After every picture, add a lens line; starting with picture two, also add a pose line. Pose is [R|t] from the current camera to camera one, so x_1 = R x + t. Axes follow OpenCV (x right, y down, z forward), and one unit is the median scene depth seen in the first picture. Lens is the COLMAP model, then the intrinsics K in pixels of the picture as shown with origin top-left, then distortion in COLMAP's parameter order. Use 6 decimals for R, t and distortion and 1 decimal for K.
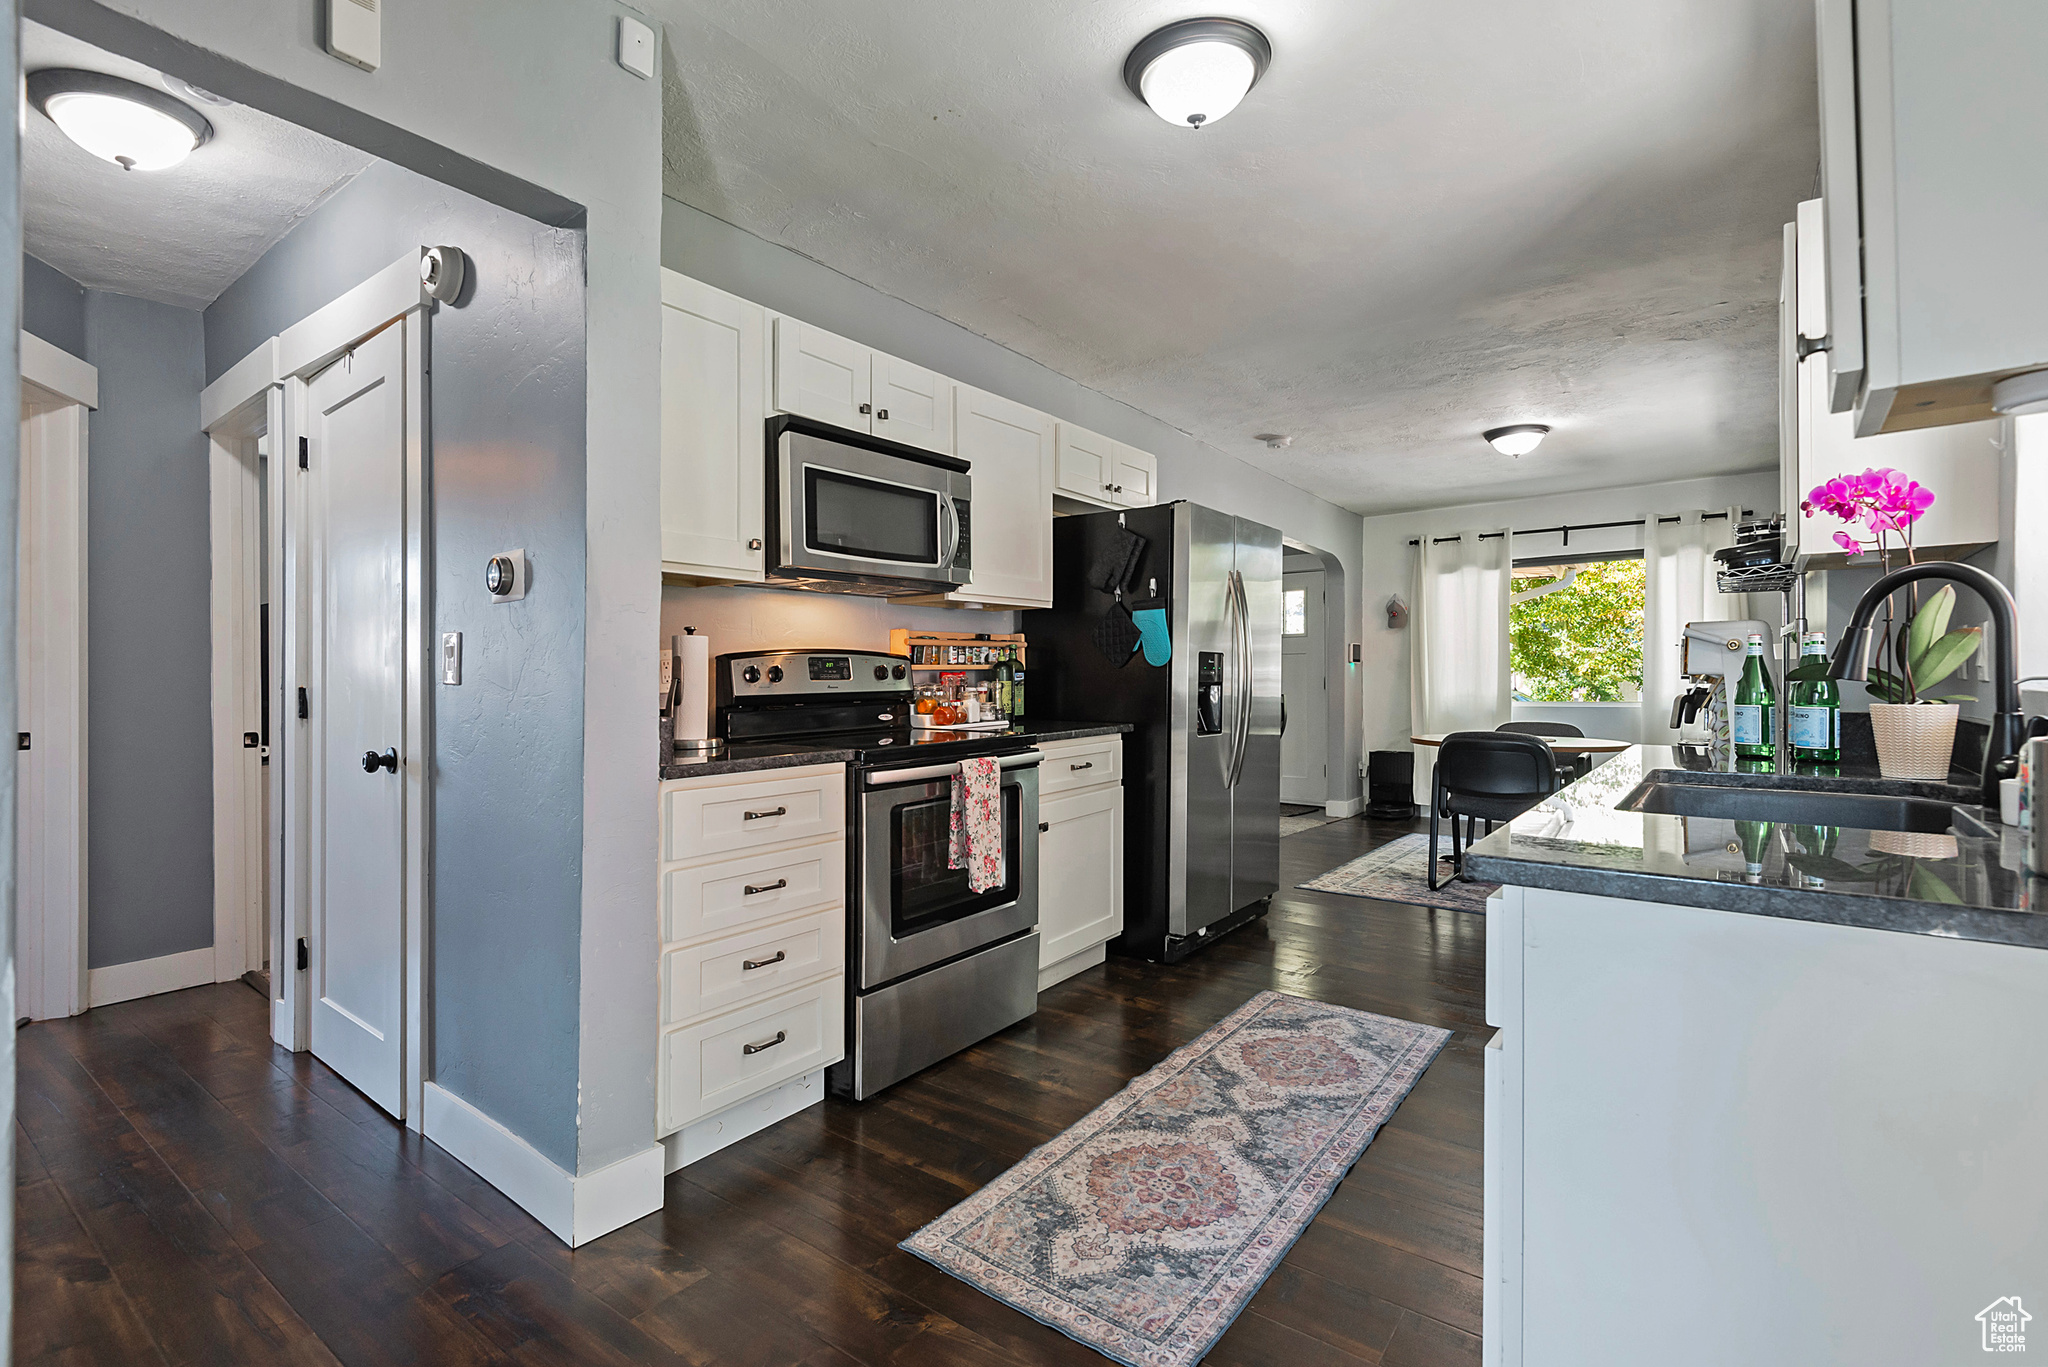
lens RADIAL K [[943.4, 0, 1038.7], [0, 943.4, 666.0], [0, 0, 1]] dist [0.004929, -0.000088]
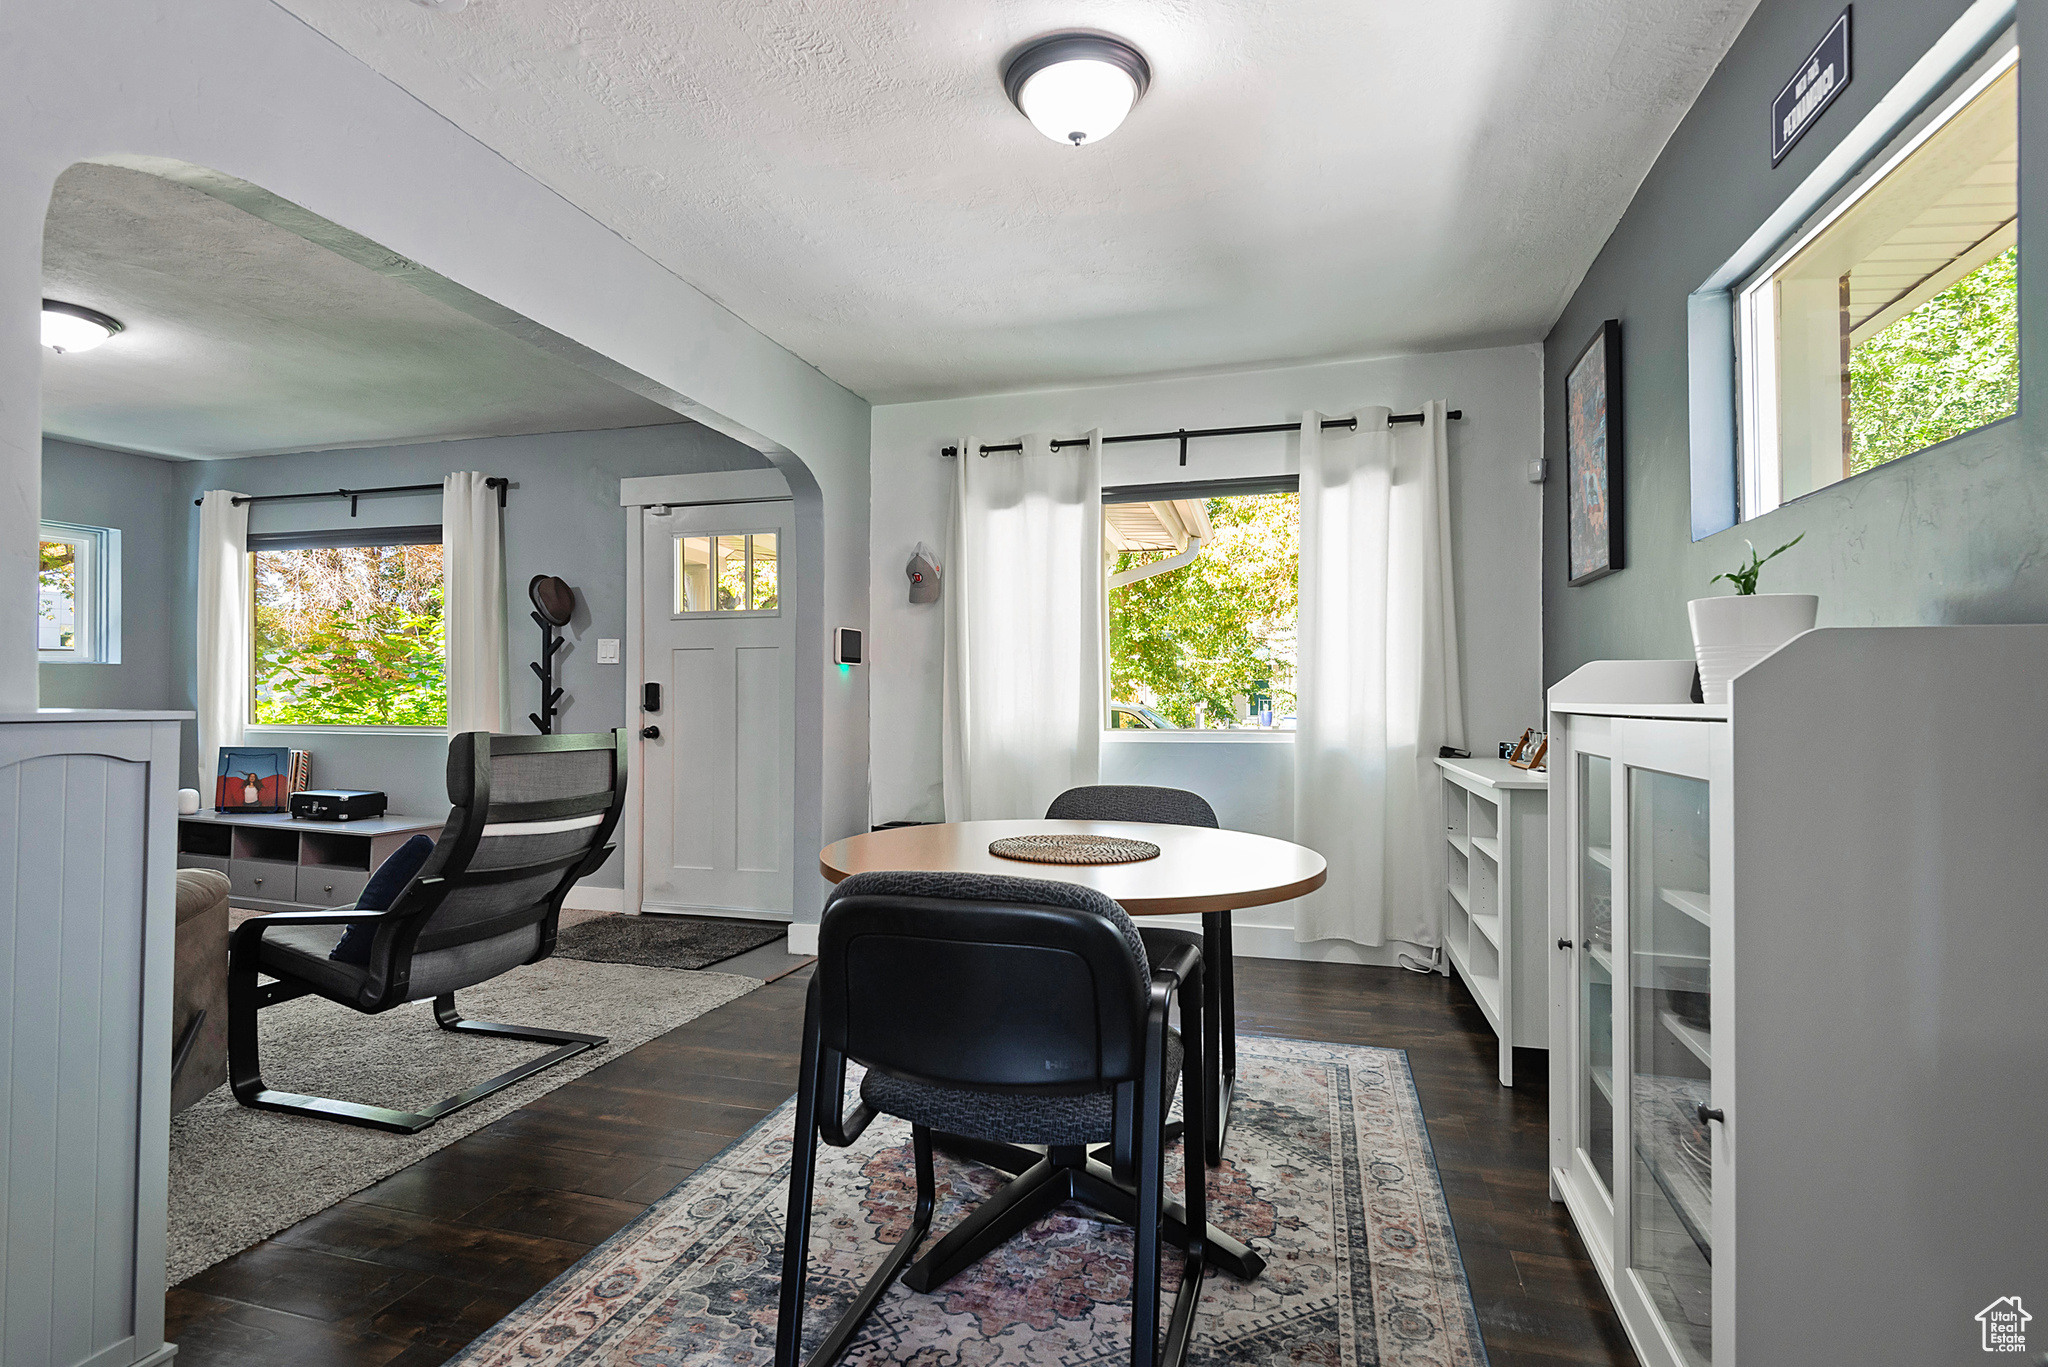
lens RADIAL K [[1006.3, 0, 1015.0], [0, 1006.3, 691.5], [0, 0, 1]] dist [0.003567, -0.000093]
pose [[0.943844, 0.007053, 0.330316, 0.638347], [-0.012534, 0.999817, 0.014468, 0.012576], [-0.330153, -0.017796, 0.943760, 1.112664]]
